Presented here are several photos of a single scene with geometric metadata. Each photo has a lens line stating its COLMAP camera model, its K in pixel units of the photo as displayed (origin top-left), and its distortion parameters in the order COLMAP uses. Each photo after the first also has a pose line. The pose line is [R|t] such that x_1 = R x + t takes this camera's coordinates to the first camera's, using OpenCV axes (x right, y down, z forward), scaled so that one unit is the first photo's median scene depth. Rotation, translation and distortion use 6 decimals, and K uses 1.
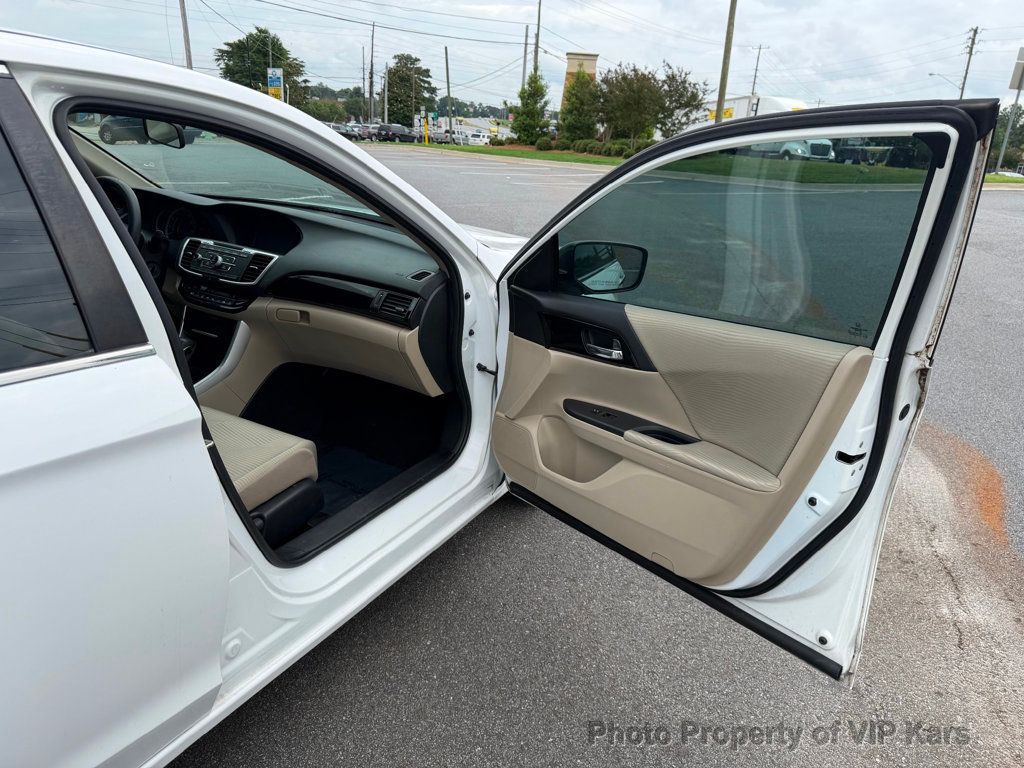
lens RADIAL K [[739.2, 0, 515.8], [0, 739.2, 381.2], [0, 0, 1]] dist [0.001465, -0.006005]
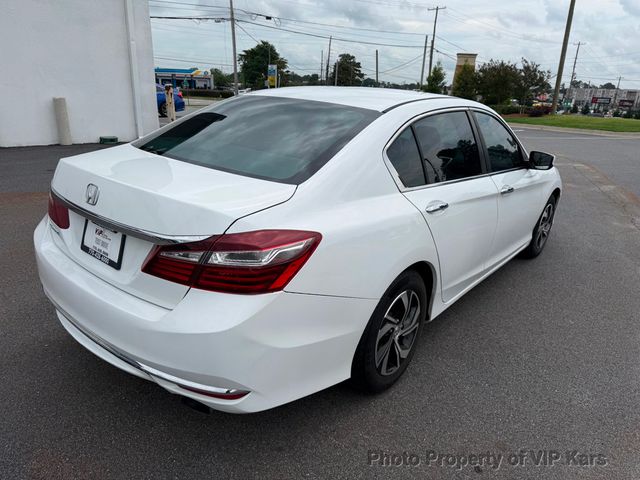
lens RADIAL K [[462.1, 0, 323.3], [0, 462.1, 234.7], [0, 0, 1]] dist [0.021279, -0.041907]
pose [[0.984107, 0.039749, -0.173073, -0.033983], [-0.046960, 0.998183, -0.037767, 0.015384], [0.171257, 0.045294, 0.984185, -0.060179]]
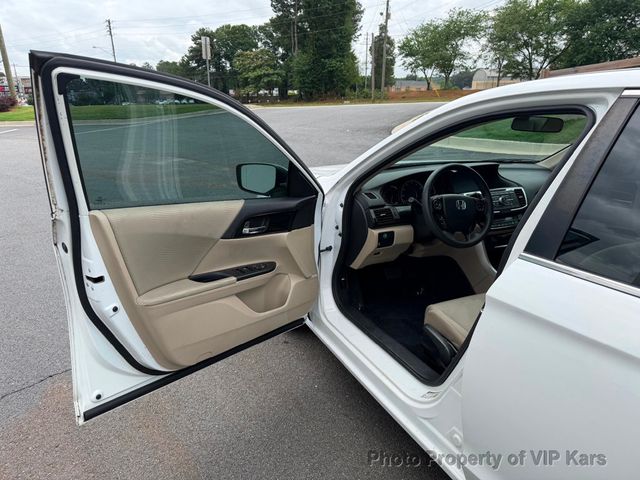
lens RADIAL K [[453.9, 0, 318.8], [0, 453.9, 241.2], [0, 0, 1]] dist [0.008138, -0.010852]
pose [[0.582819, -0.315428, 0.748884, -0.100061], [0.306635, 0.938824, 0.156792, -0.025285], [-0.752527, 0.138253, 0.643886, 0.046934]]
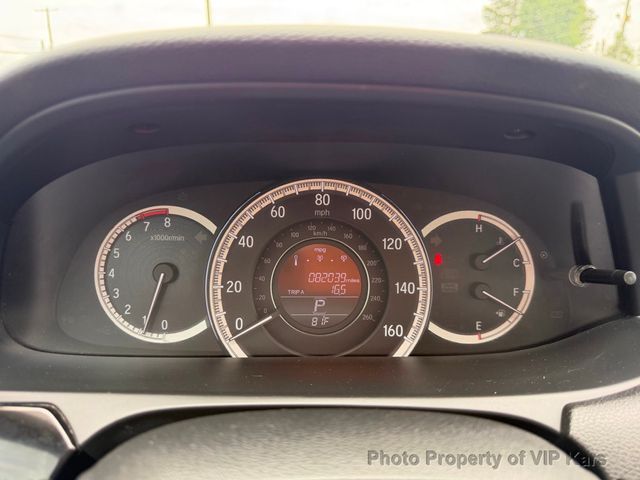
lens RADIAL K [[471.1, 0, 336.7], [0, 471.1, 239.3], [0, 0, 1]] dist [0.008326, 0.001450]
pose [[0.842286, -0.196975, 0.501752, -0.040845], [0.221676, 0.975062, 0.010660, -0.017484], [-0.491339, 0.102248, 0.864946, 0.071200]]
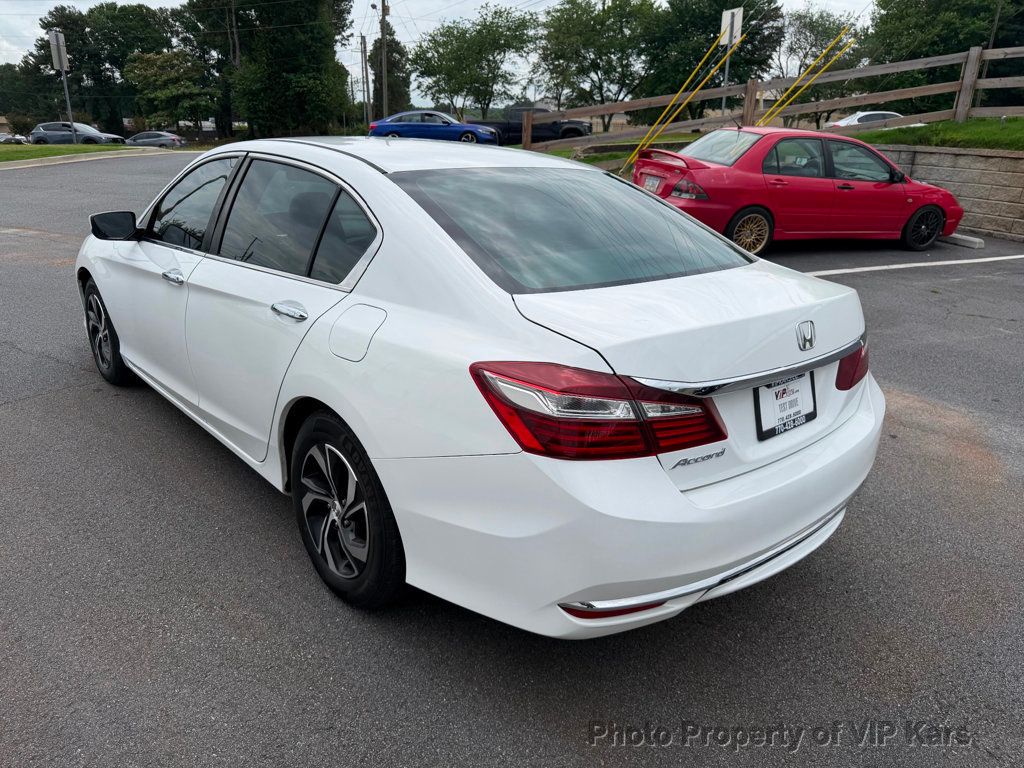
lens RADIAL K [[723.9, 0, 512.0], [0, 723.9, 384.0], [0, 0, 1]] dist [0.009912, -0.011417]
pose [[0.339012, -0.362453, 0.868158, -0.133990], [0.310532, 0.914197, 0.260413, -0.012116], [-0.888055, 0.181308, 0.422476, -0.007967]]
